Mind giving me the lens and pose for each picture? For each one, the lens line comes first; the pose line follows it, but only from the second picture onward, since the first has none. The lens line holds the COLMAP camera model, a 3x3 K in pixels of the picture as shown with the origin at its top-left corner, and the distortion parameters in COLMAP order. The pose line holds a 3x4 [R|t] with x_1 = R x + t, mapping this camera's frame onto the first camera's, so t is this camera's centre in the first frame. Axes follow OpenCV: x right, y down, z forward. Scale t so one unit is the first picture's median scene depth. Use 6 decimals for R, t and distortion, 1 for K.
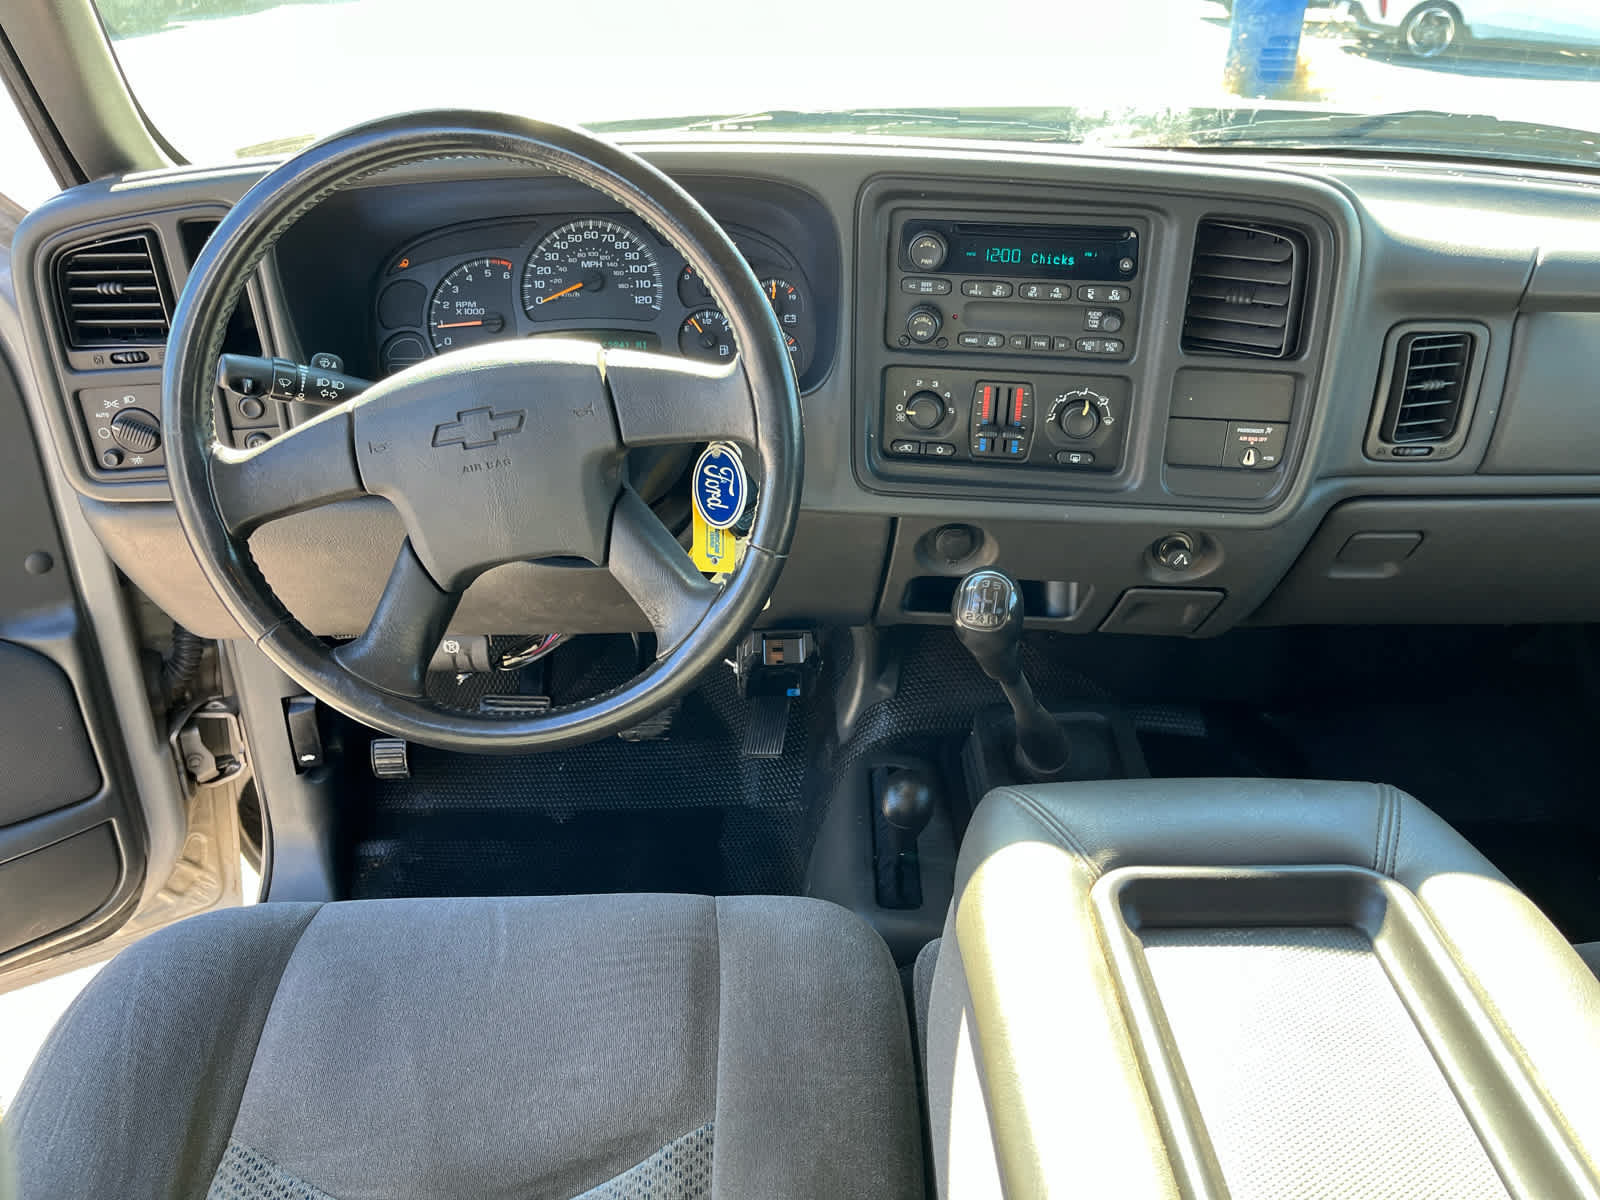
lens RADIAL K [[1221.2, 0, 804.4], [0, 1221.2, 607.0], [0, 0, 1]] dist [0.060977, -0.083409]
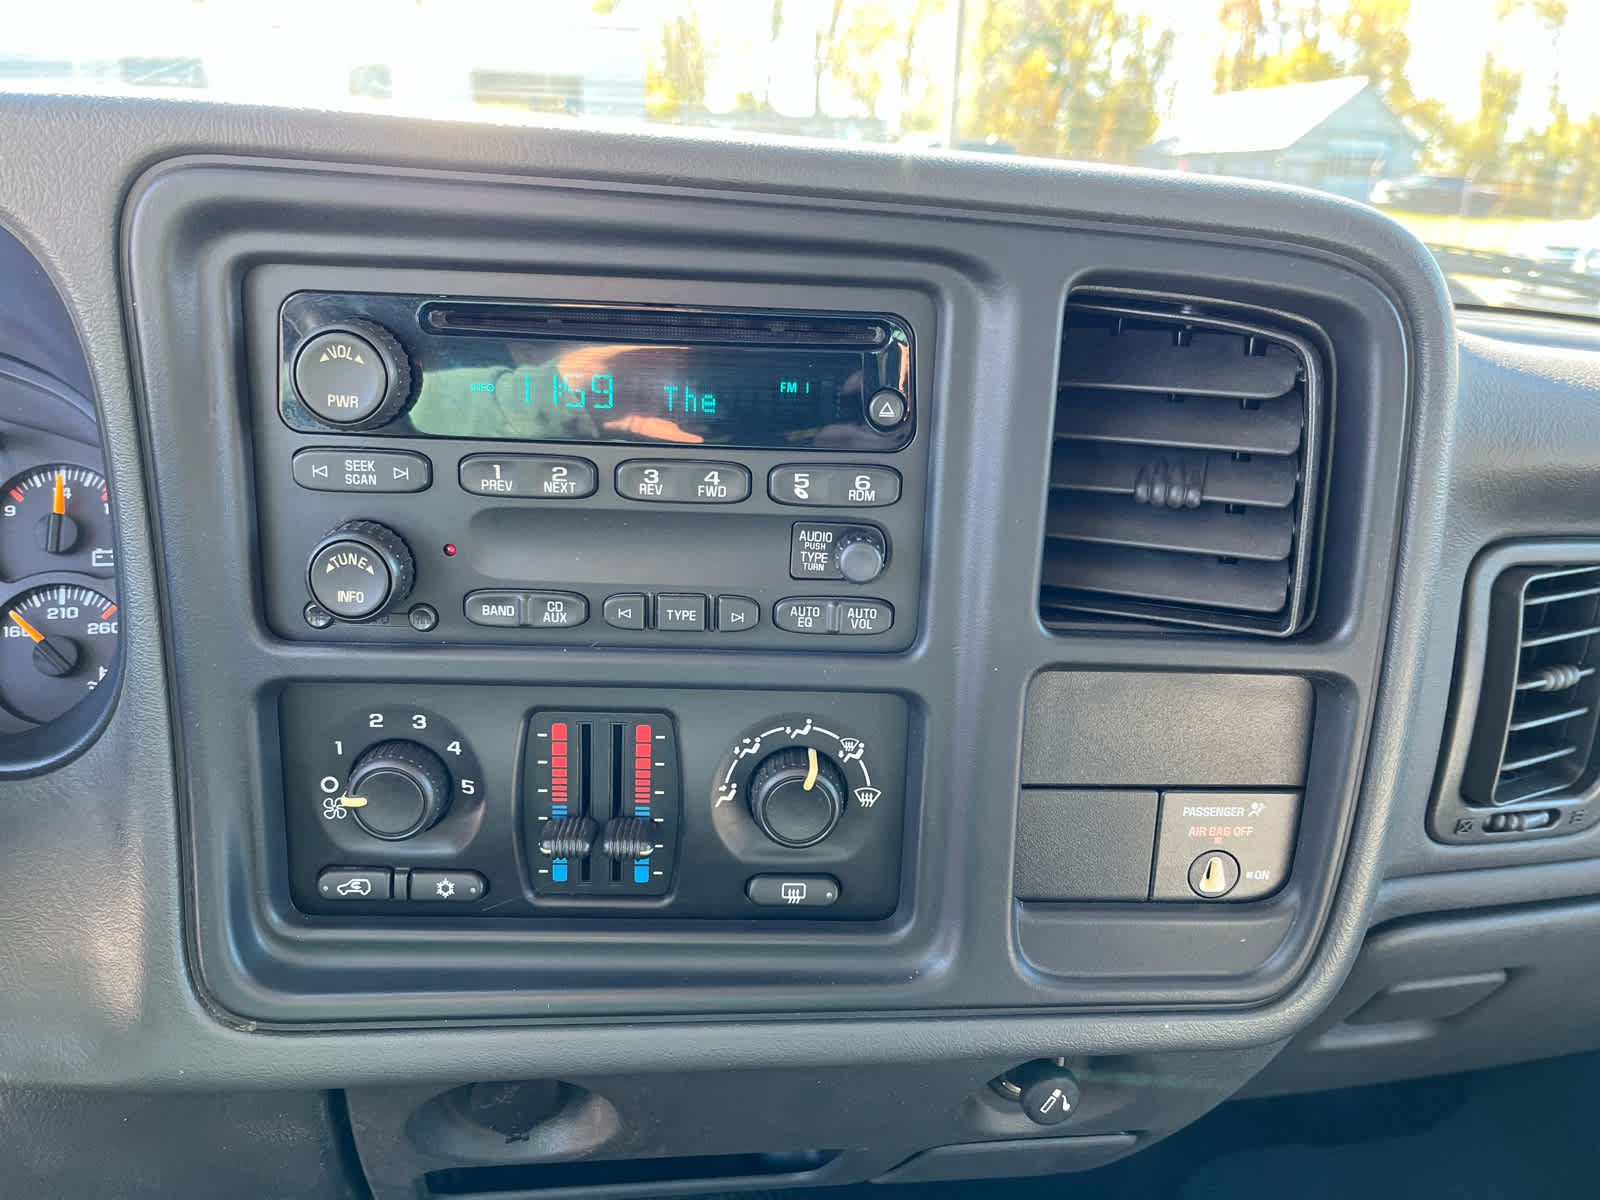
lens RADIAL K [[1231.4, 0, 791.0], [0, 1231.4, 595.2], [0, 0, 1]] dist [0.084579, -0.133652]
pose [[0.976831, -0.031472, 0.211687, 0.140631], [0.069793, 0.981898, -0.176081, -0.146671], [-0.202314, 0.186776, 0.961345, 0.607427]]
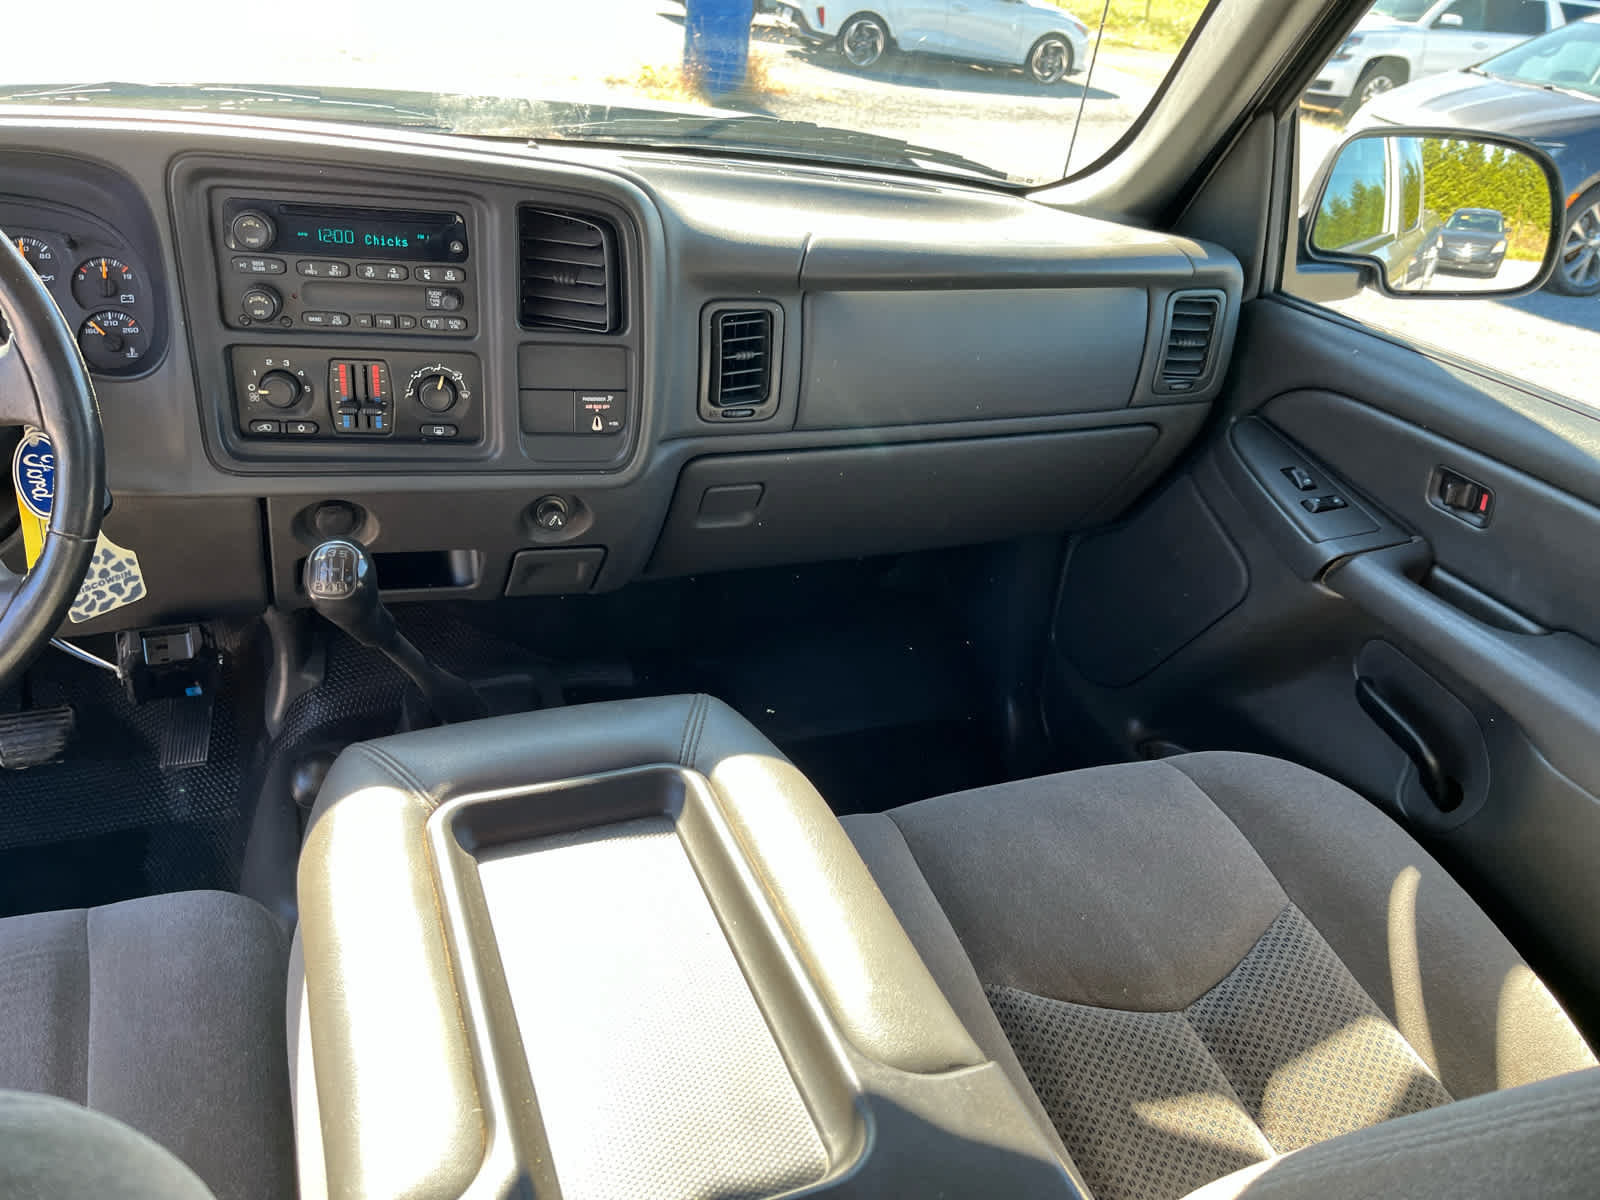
lens RADIAL K [[1221.2, 0, 804.4], [0, 1221.2, 607.0], [0, 0, 1]] dist [0.060977, -0.083409]
pose [[0.926215, -0.098754, 0.363832, 0.114181], [0.095135, 0.995073, 0.027905, 0.029715], [-0.364795, 0.008767, 0.931046, -0.096208]]
